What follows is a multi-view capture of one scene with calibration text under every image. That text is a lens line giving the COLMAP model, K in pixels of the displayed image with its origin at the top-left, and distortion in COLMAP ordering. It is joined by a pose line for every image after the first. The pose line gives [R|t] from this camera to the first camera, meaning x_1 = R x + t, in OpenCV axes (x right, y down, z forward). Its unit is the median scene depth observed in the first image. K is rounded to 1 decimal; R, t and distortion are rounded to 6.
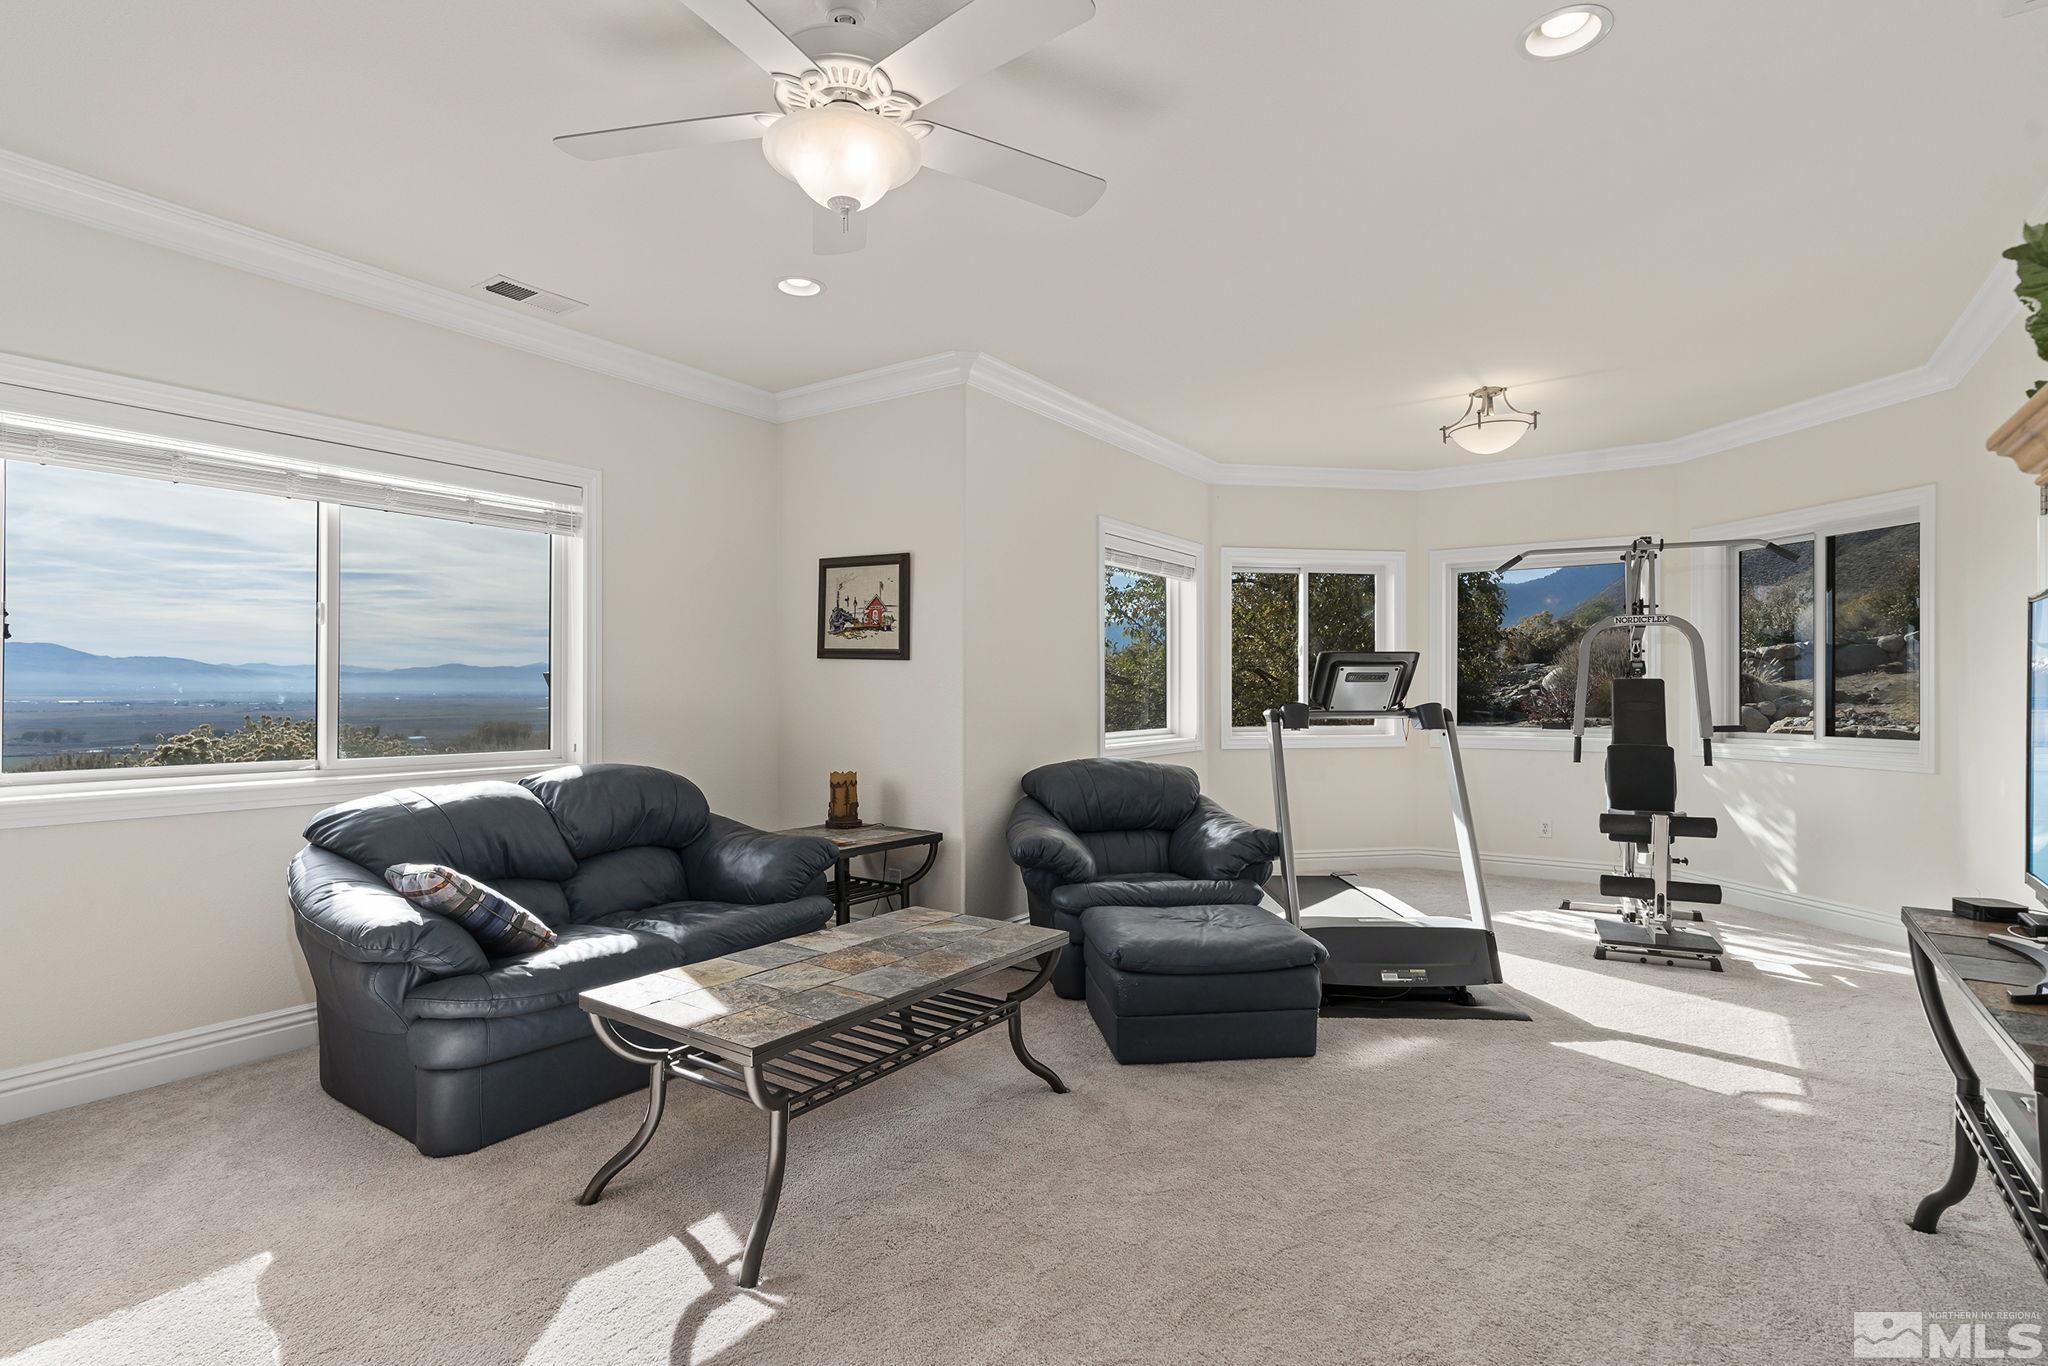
lens RADIAL K [[953.8, 0, 1036.8], [0, 953.8, 685.3], [0, 0, 1]] dist [0.004068, 0.000367]
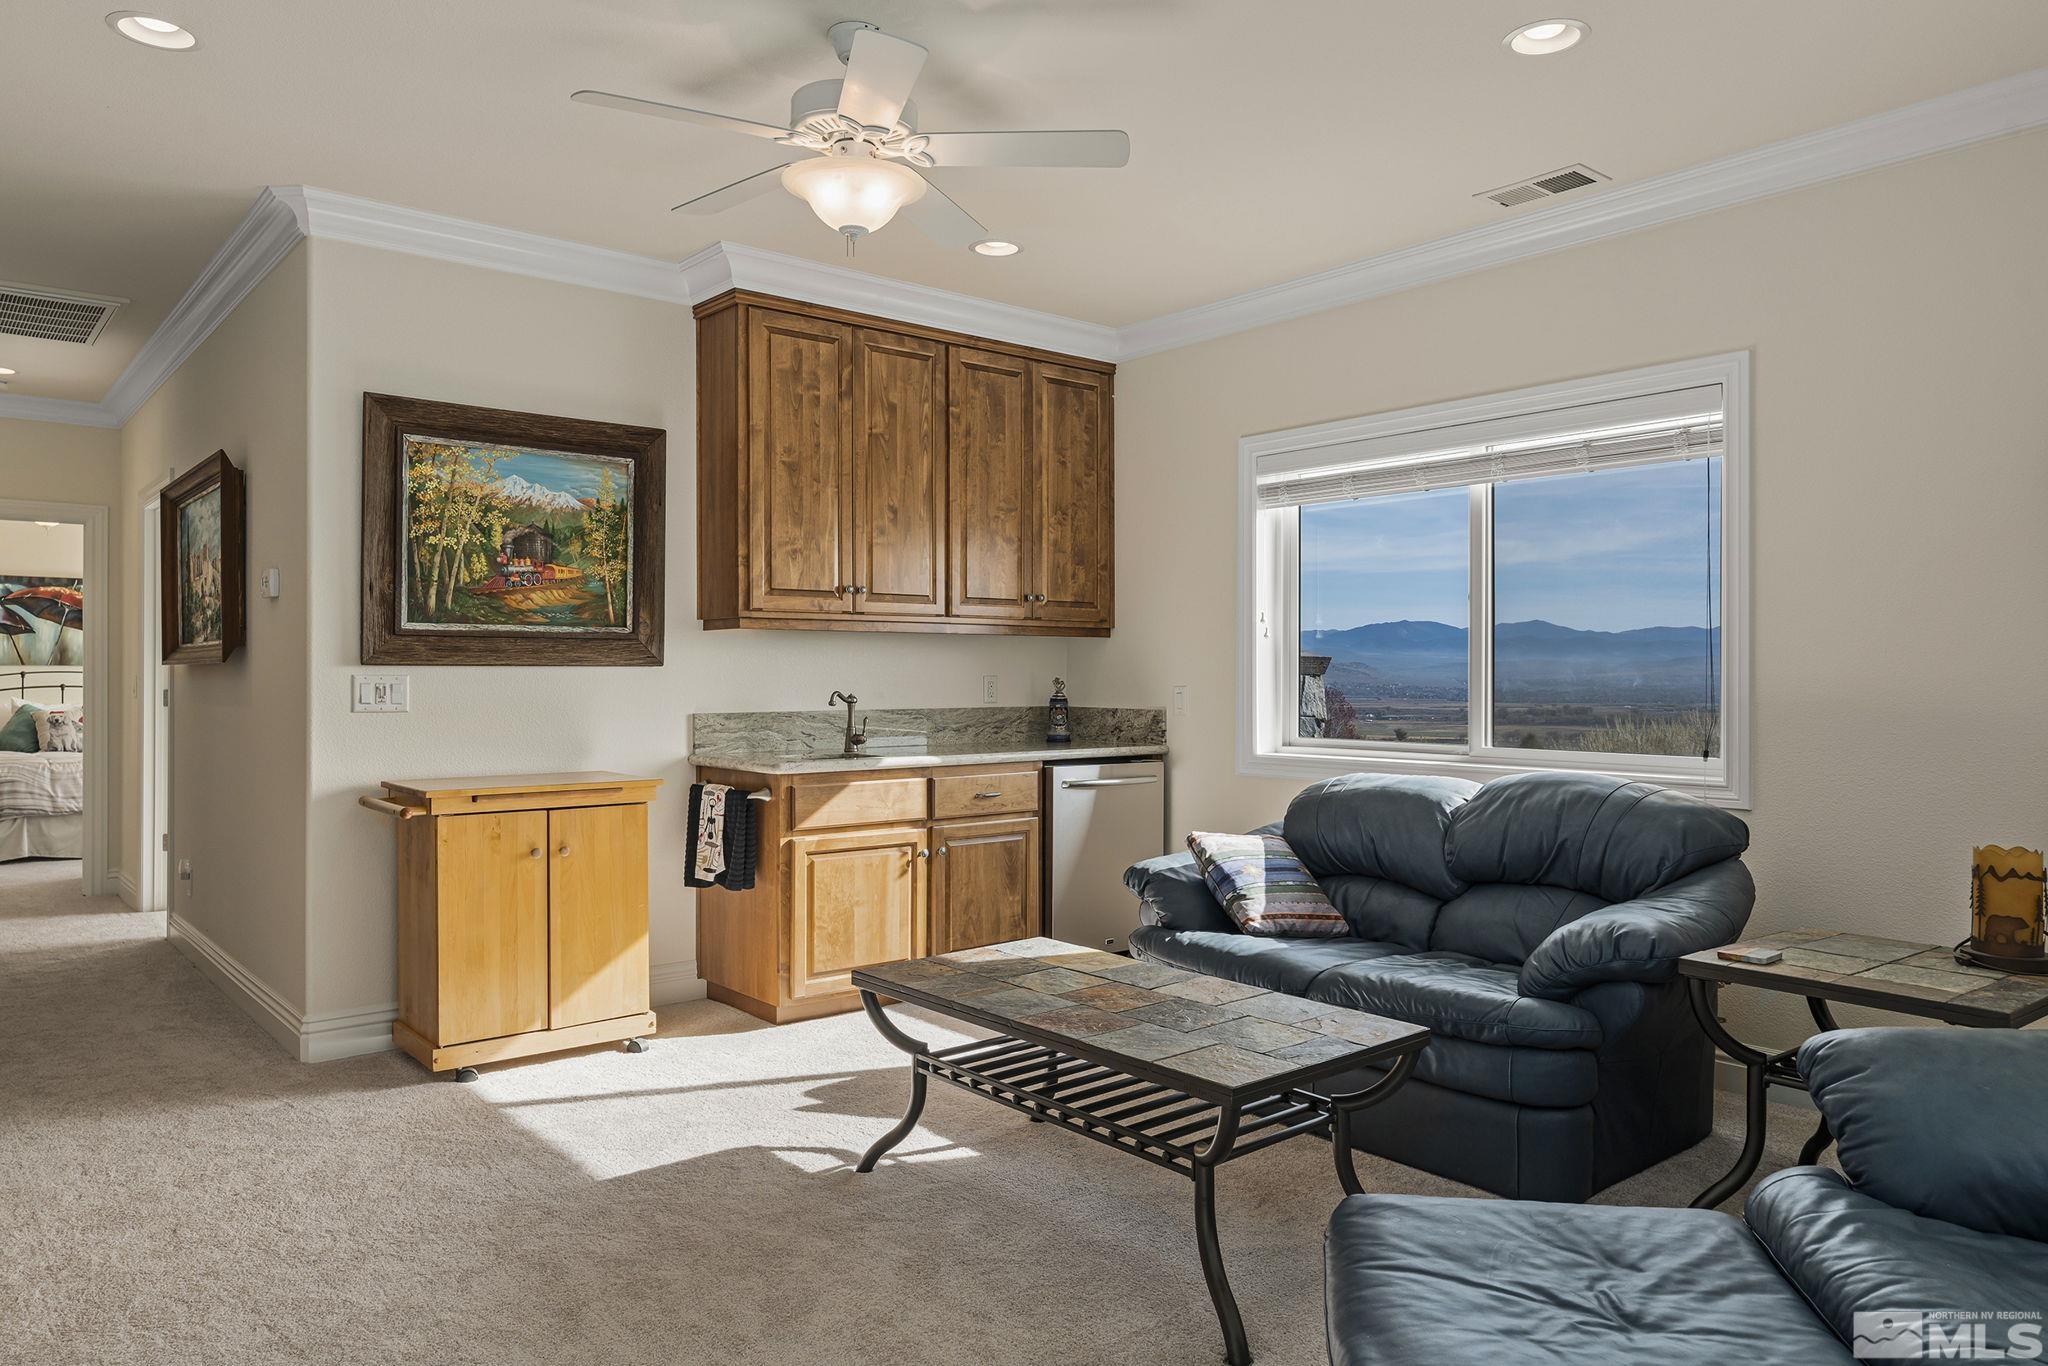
lens RADIAL K [[1372.9, 0, 1031.4], [0, 1372.9, 683.2], [0, 0, 1]] dist [0.001862, 0.000151]
pose [[-0.246479, 0.000571, -0.969148, 0.739174], [0.005845, 0.999983, -0.000897, 0.011352], [0.969131, -0.005886, -0.246478, 0.911293]]
